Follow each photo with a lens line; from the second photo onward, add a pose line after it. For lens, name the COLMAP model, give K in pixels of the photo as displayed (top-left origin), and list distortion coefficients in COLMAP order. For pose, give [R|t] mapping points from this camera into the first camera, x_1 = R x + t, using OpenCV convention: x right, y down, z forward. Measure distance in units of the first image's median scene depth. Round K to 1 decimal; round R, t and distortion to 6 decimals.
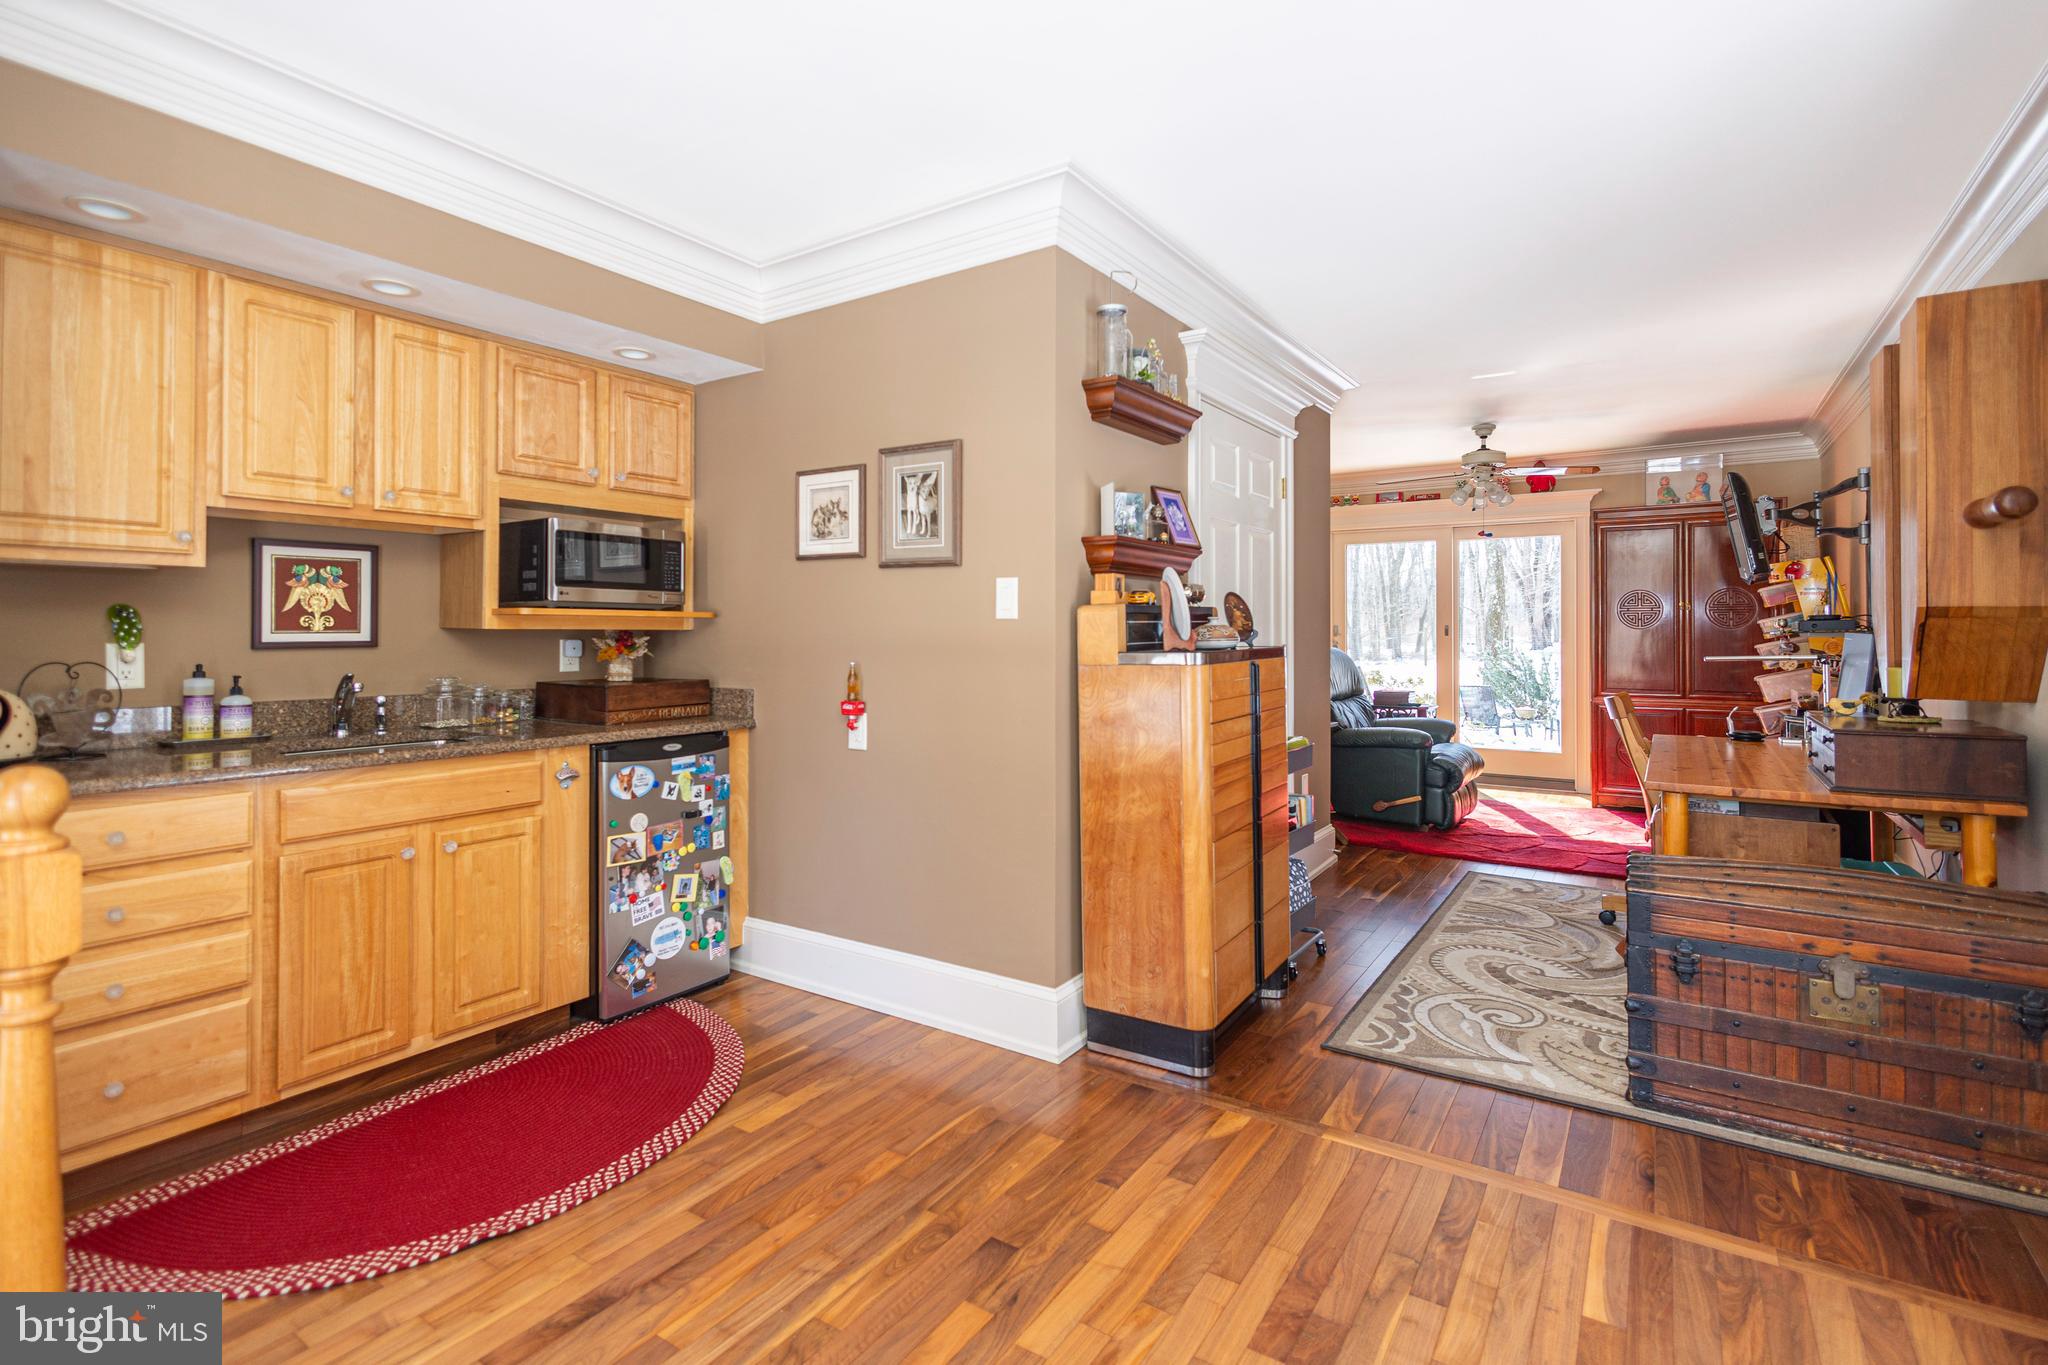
lens RADIAL K [[954.0, 0, 1034.5], [0, 954.0, 628.0], [0, 0, 1]] dist [0.014407, -0.005018]
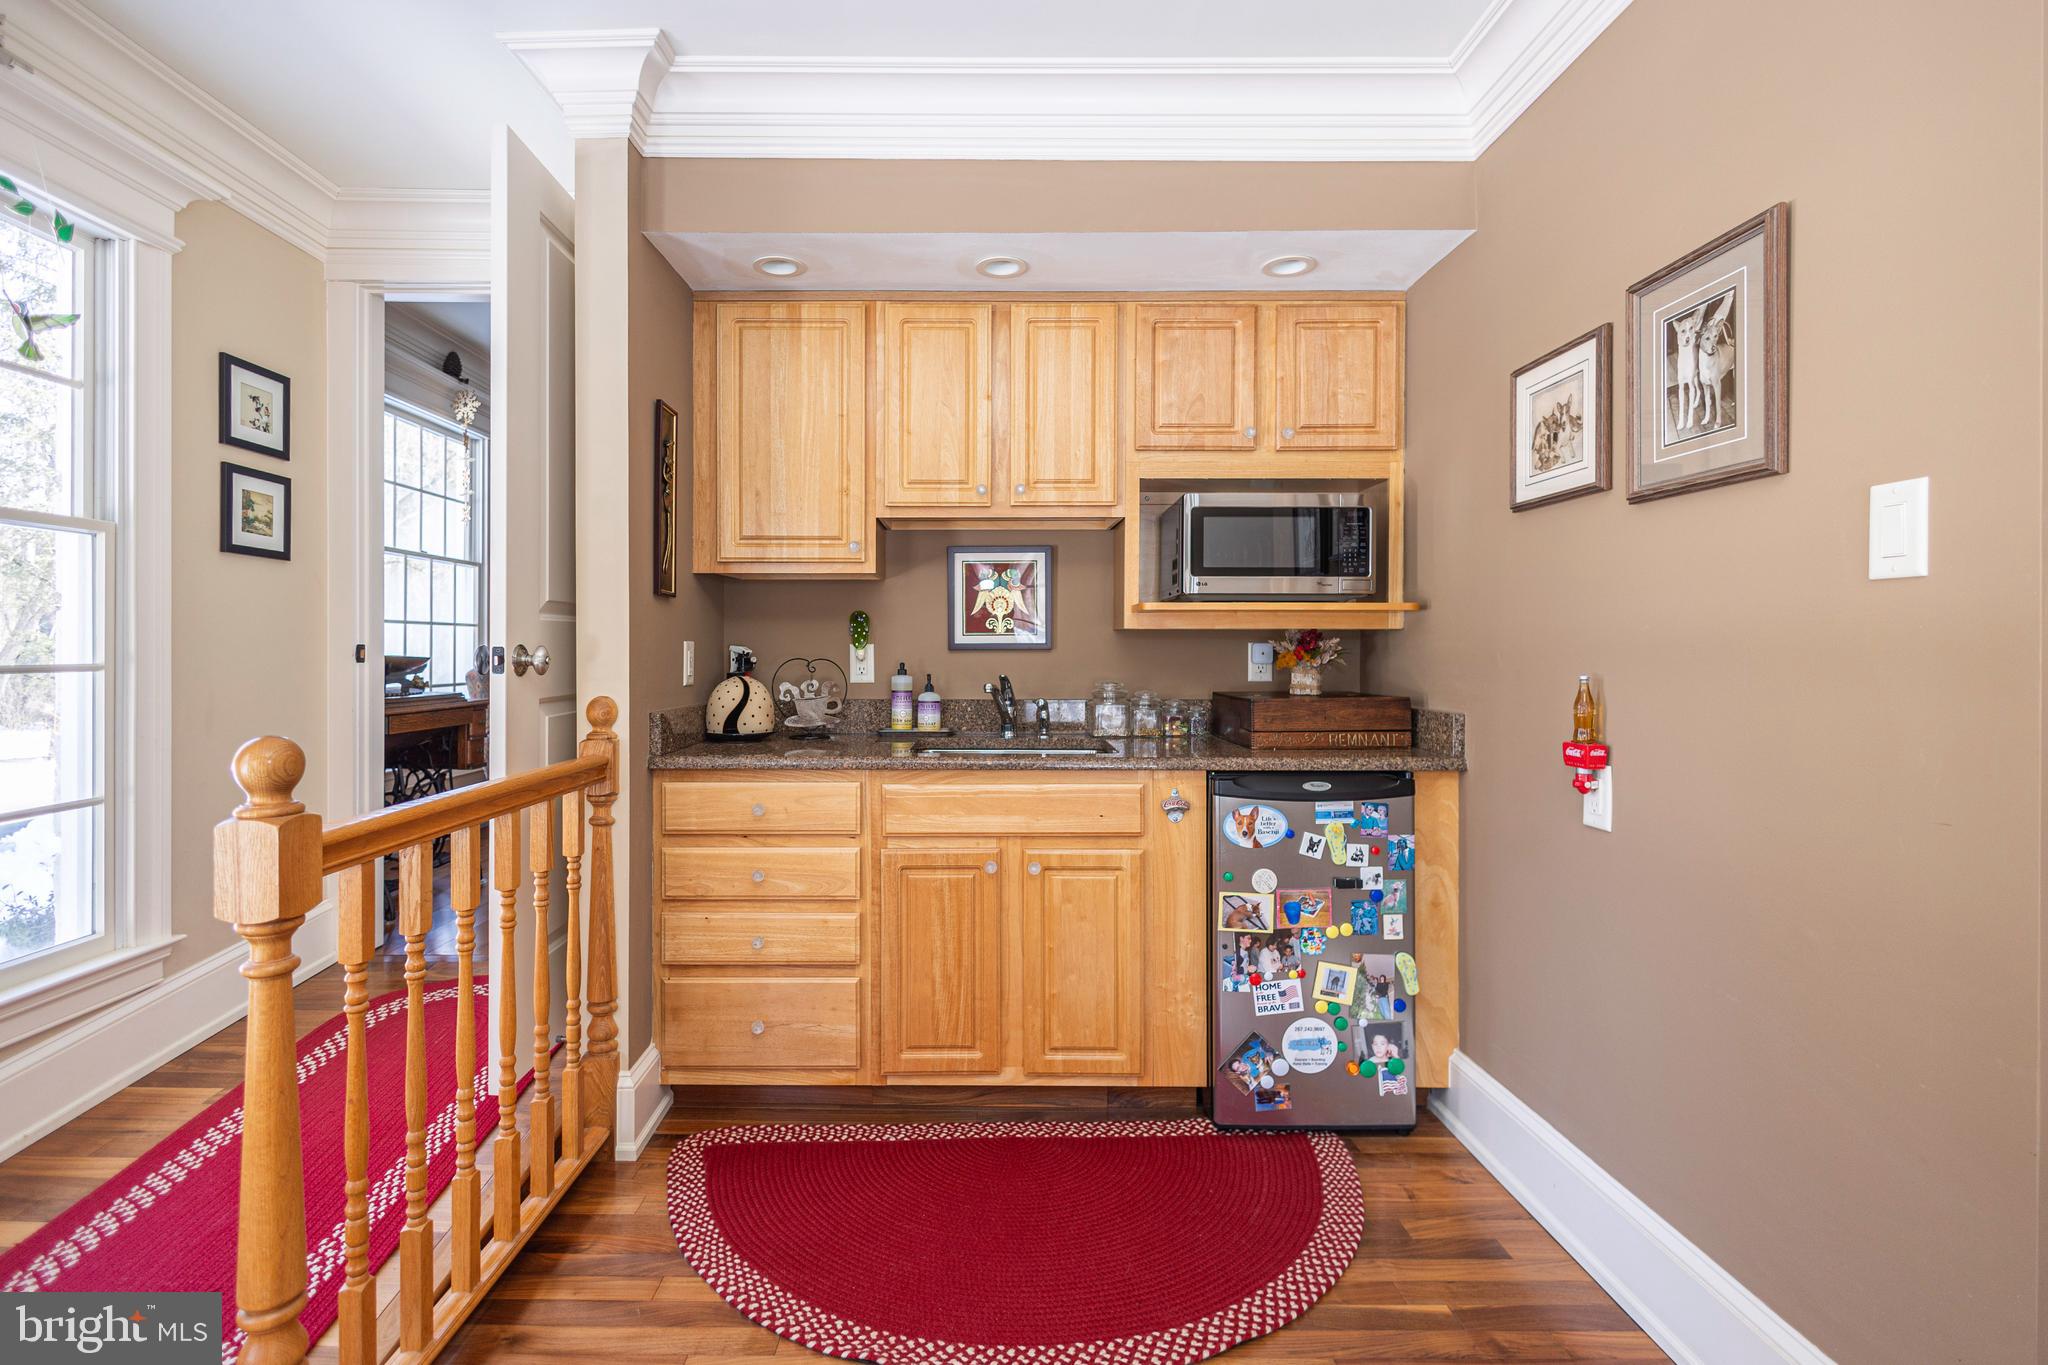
lens RADIAL K [[954.0, 0, 1045.7], [0, 954.0, 659.1], [0, 0, 1]] dist [0.014407, -0.005018]
pose [[0.545421, 0.003142, -0.838156, 0.125647], [0.005212, 0.999961, 0.007140, 0.022051], [0.838146, -0.008263, 0.545383, 0.448621]]
